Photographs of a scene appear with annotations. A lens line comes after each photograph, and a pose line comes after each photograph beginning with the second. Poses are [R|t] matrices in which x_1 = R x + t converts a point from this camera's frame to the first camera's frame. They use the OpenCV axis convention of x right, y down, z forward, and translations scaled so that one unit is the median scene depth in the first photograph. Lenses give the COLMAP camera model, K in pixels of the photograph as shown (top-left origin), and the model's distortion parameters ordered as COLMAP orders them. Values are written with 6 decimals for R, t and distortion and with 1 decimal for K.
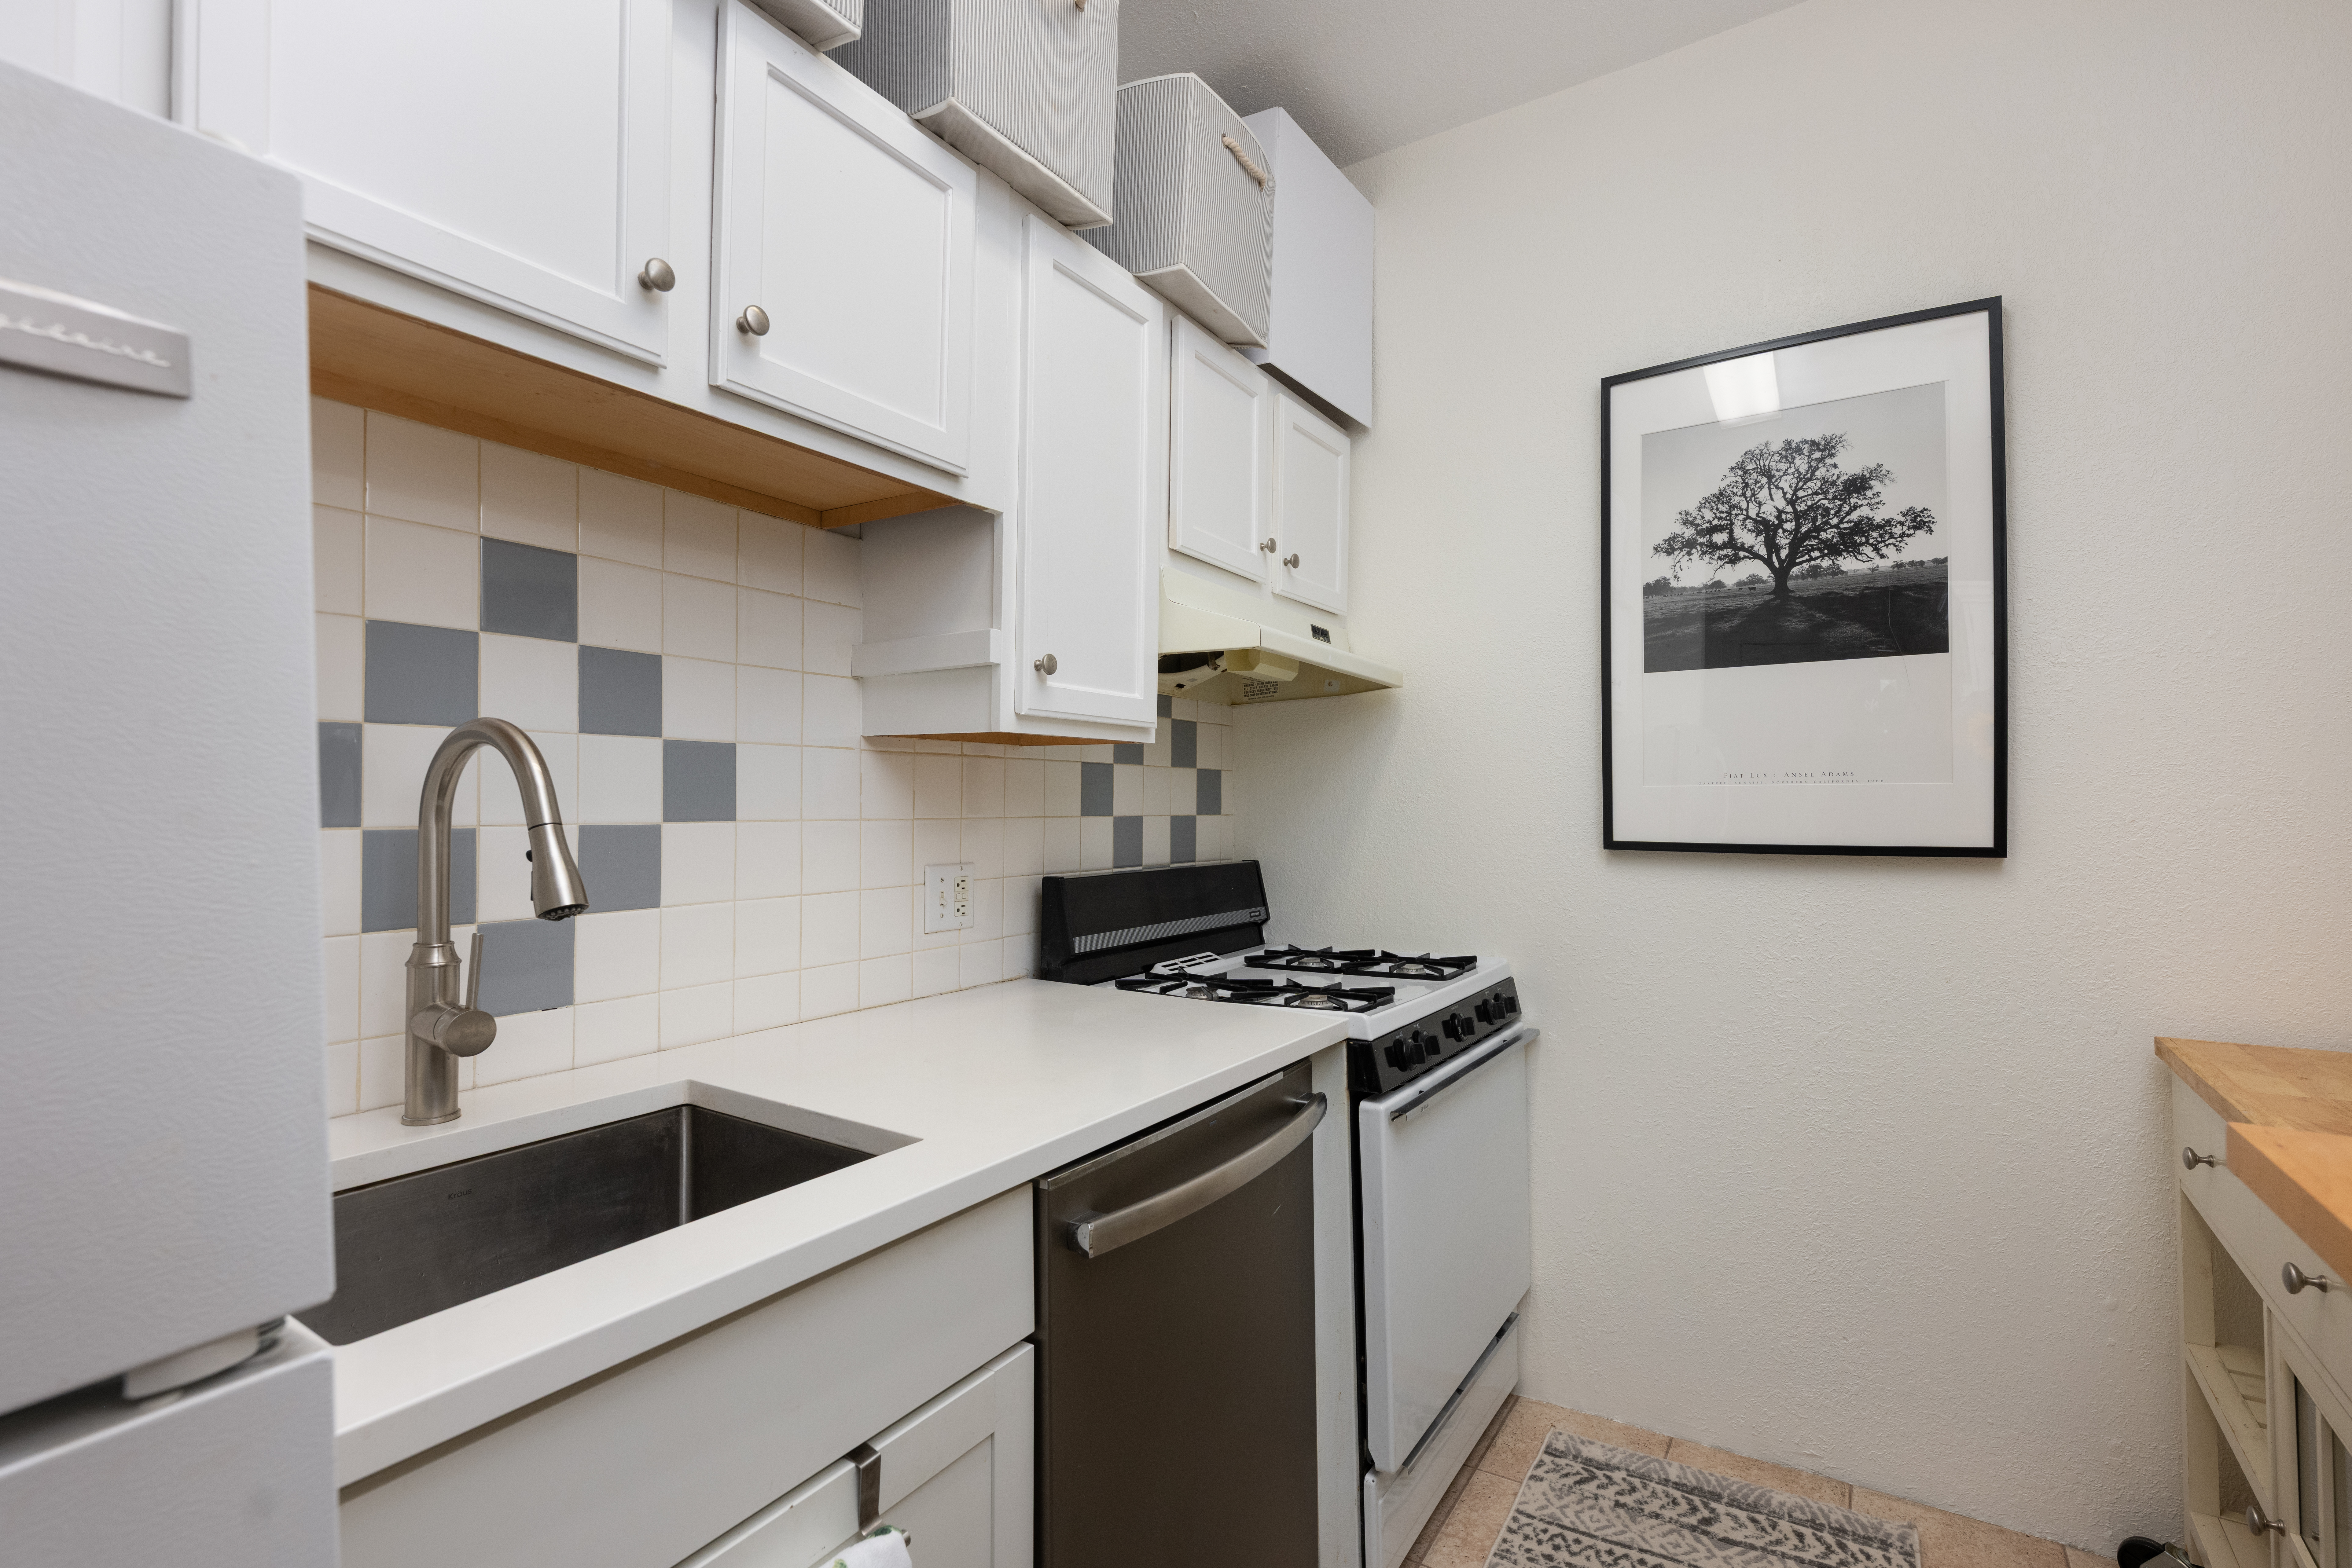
lens RADIAL K [[1056.5, 0, 1176.0], [0, 1056.5, 784.0], [0, 0, 1]] dist [-0.000778, -0.000235]
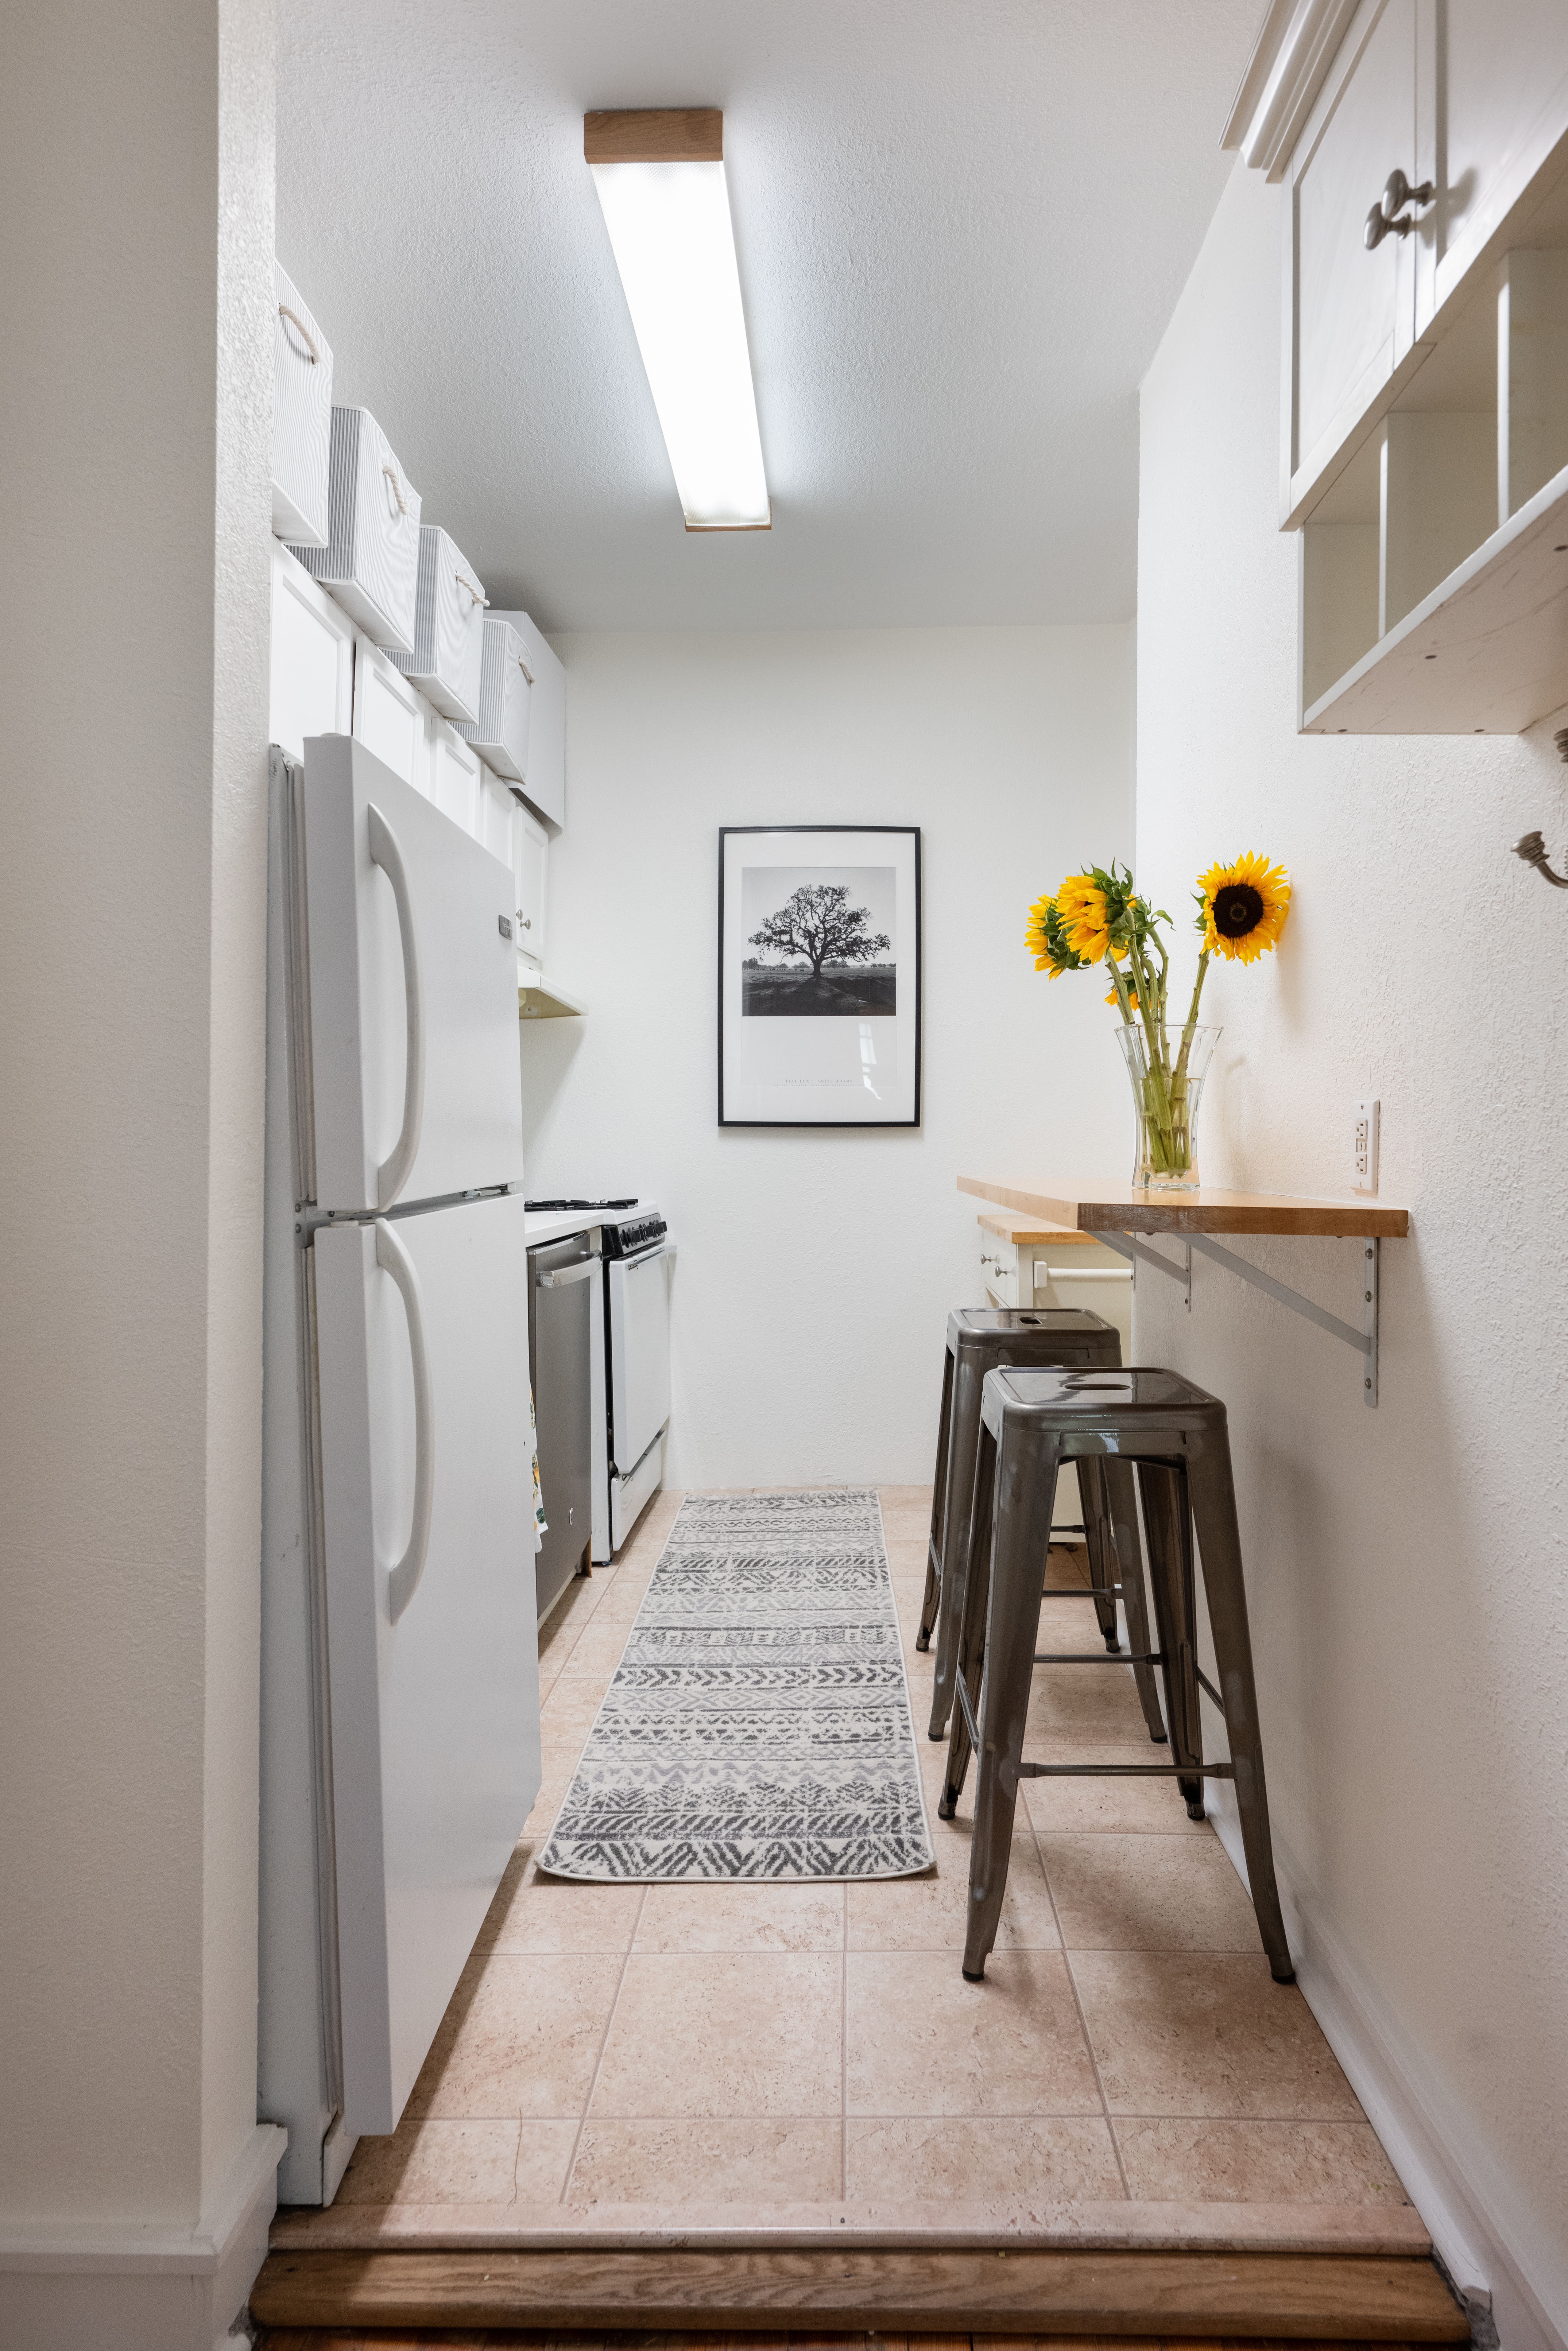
lens RADIAL K [[1713.6, 0, 784.0], [0, 1713.6, 1175.5], [0, 0, 1]] dist [-0.000327, -0.000174]
pose [[0.850243, 0.003691, 0.526377, -0.933148], [-0.009386, 0.999923, 0.008151, 0.122980], [-0.526307, -0.011871, 0.850212, -1.337668]]
